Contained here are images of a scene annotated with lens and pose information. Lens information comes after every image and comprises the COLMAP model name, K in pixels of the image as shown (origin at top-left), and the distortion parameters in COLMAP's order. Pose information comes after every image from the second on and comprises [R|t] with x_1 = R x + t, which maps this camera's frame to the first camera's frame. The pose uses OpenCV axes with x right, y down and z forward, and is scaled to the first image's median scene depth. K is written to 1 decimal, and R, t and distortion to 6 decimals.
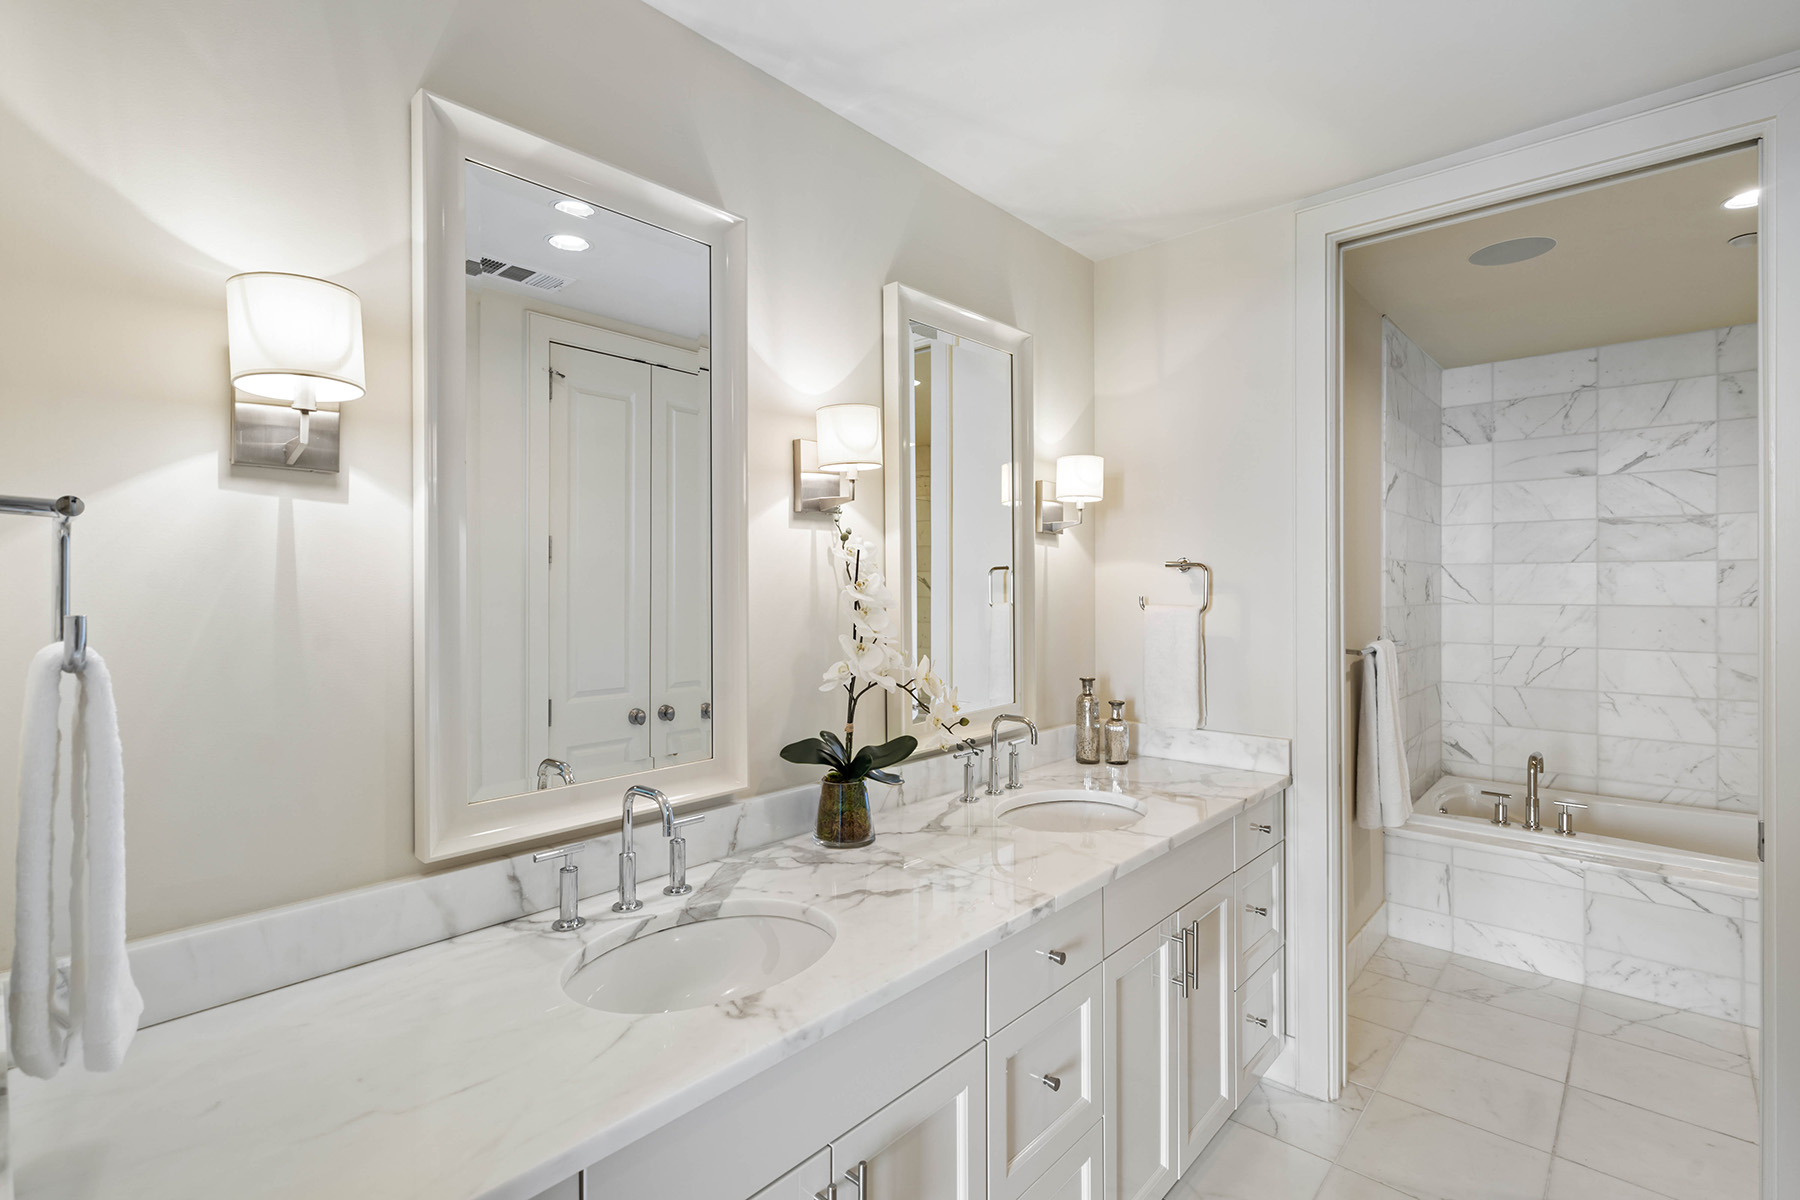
lens RADIAL K [[834.8, 0, 887.3], [0, 834.8, 588.8], [0, 0, 1]] dist [-0.002094, 0.000120]
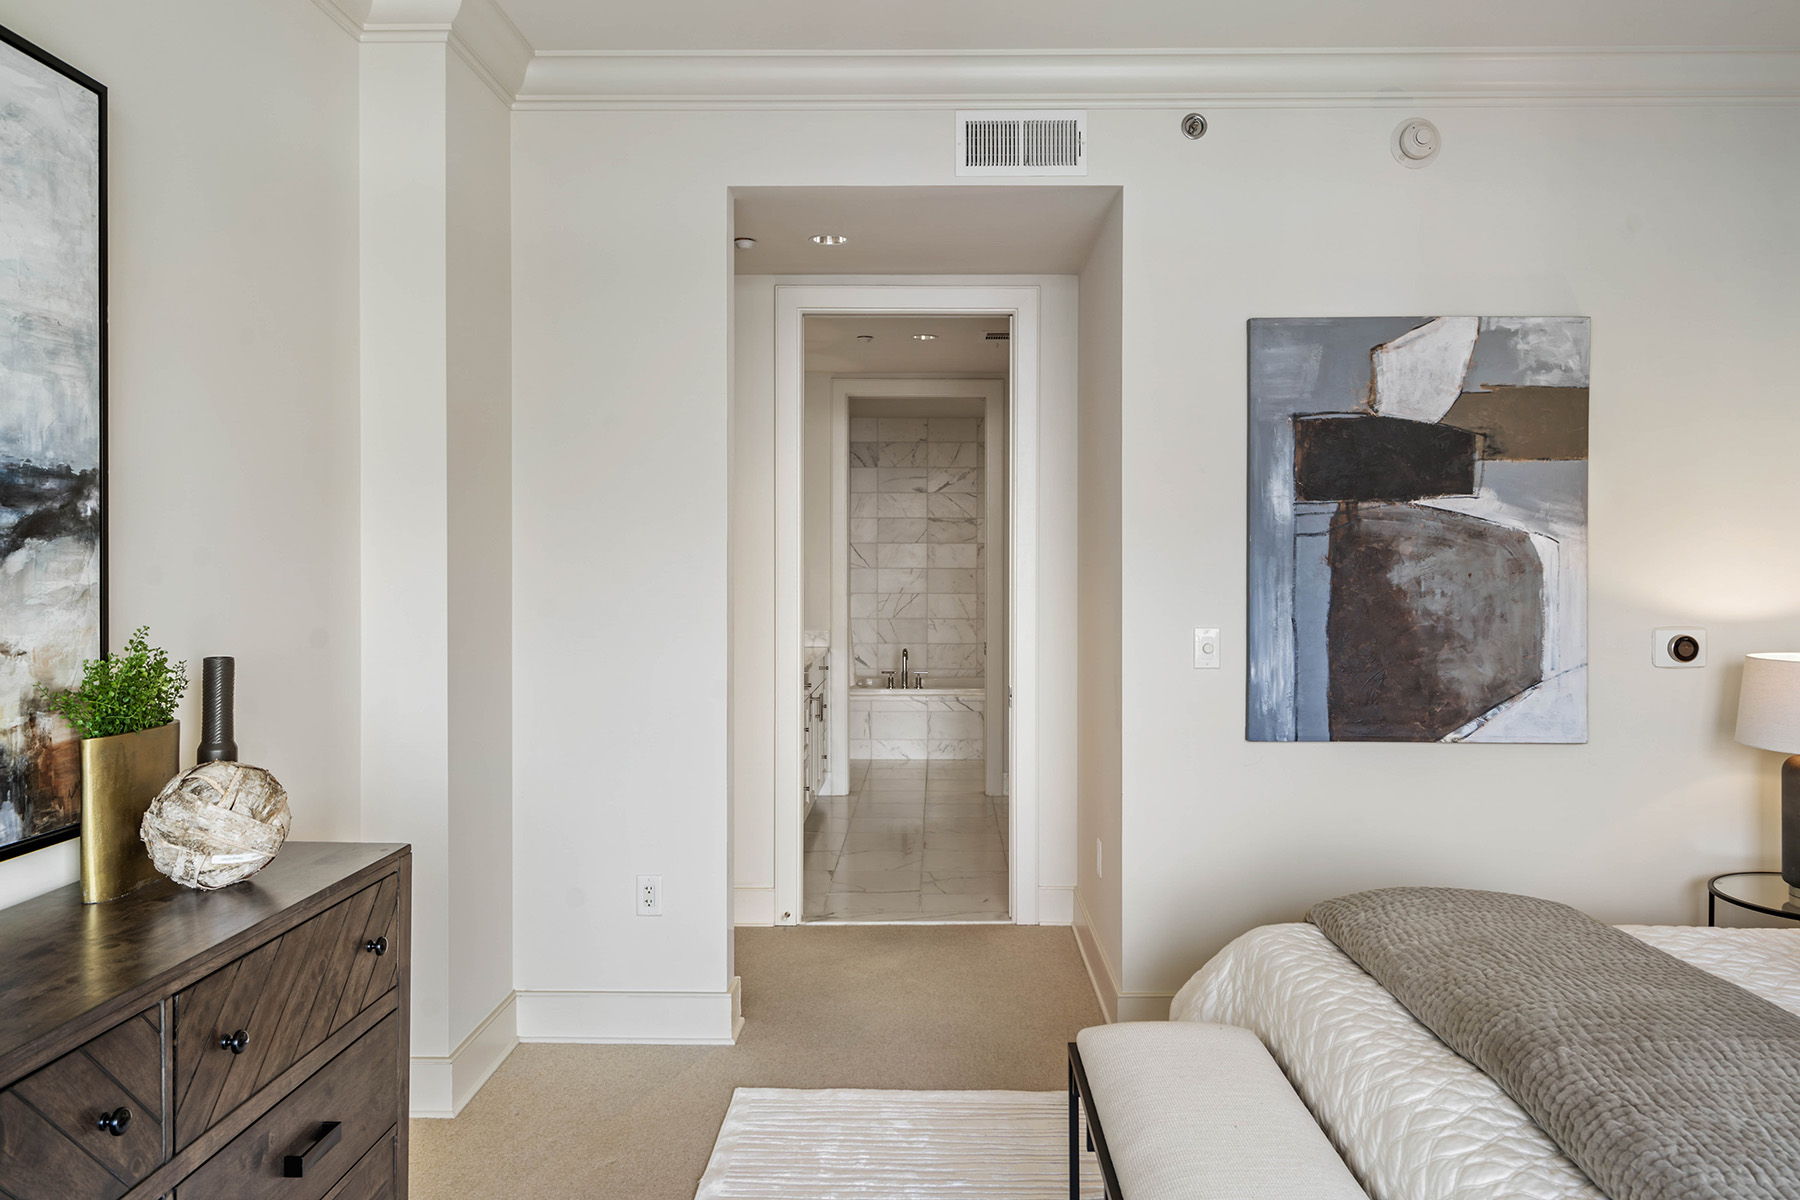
lens RADIAL K [[1261.3, 0, 911.0], [0, 1261.3, 565.1], [0, 0, 1]] dist [0.003810, -0.001815]
pose [[0.748332, -0.001194, 0.663323, -0.910726], [-0.002465, 0.999986, 0.004580, 0.001201], [-0.663320, -0.005062, 0.748319, -0.936754]]
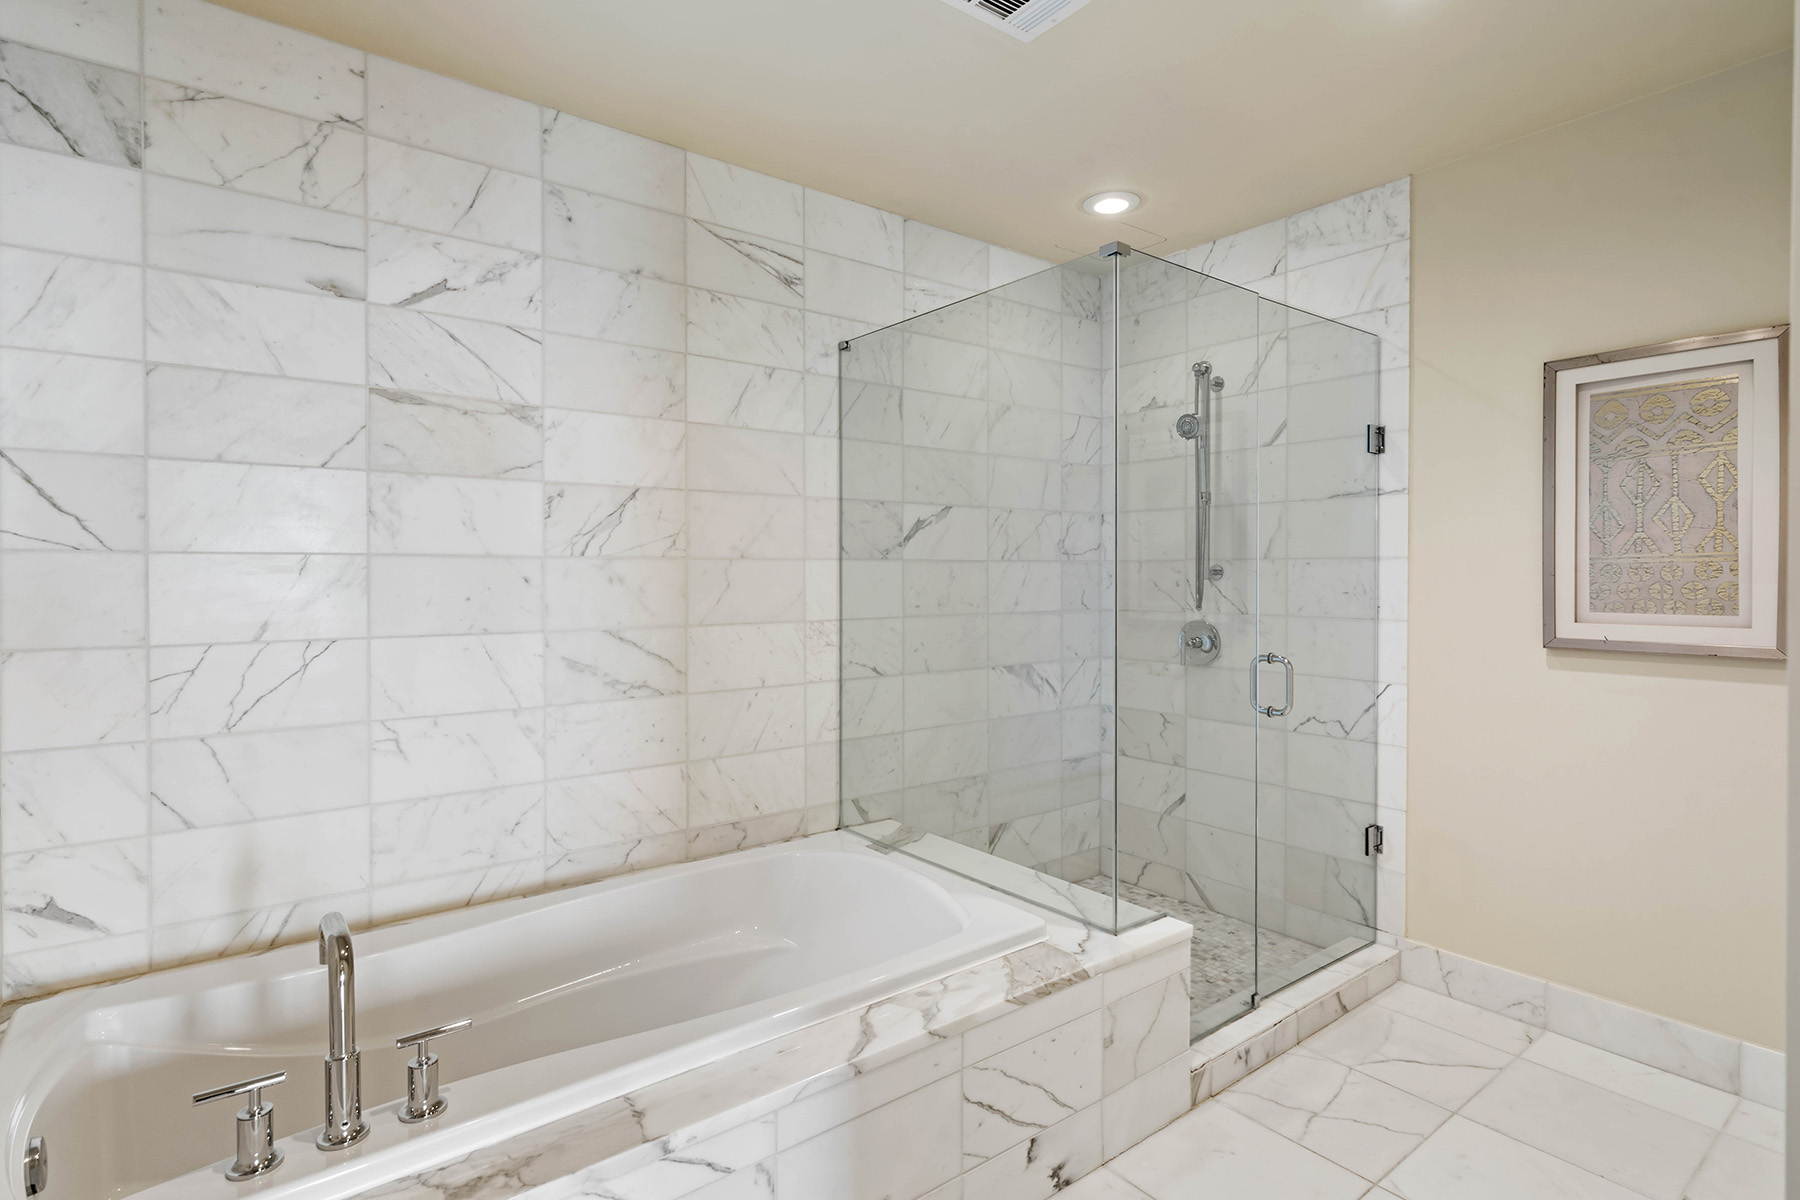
lens RADIAL K [[890.0, 0, 926.0], [0, 890.0, 581.7], [0, 0, 1]] dist [0.008901, -0.002175]
pose [[0.139744, -0.008684, 0.990150, 0.357176], [-0.001152, 0.999959, 0.008933, 0.031604], [-0.990187, -0.002389, 0.139728, 0.588406]]
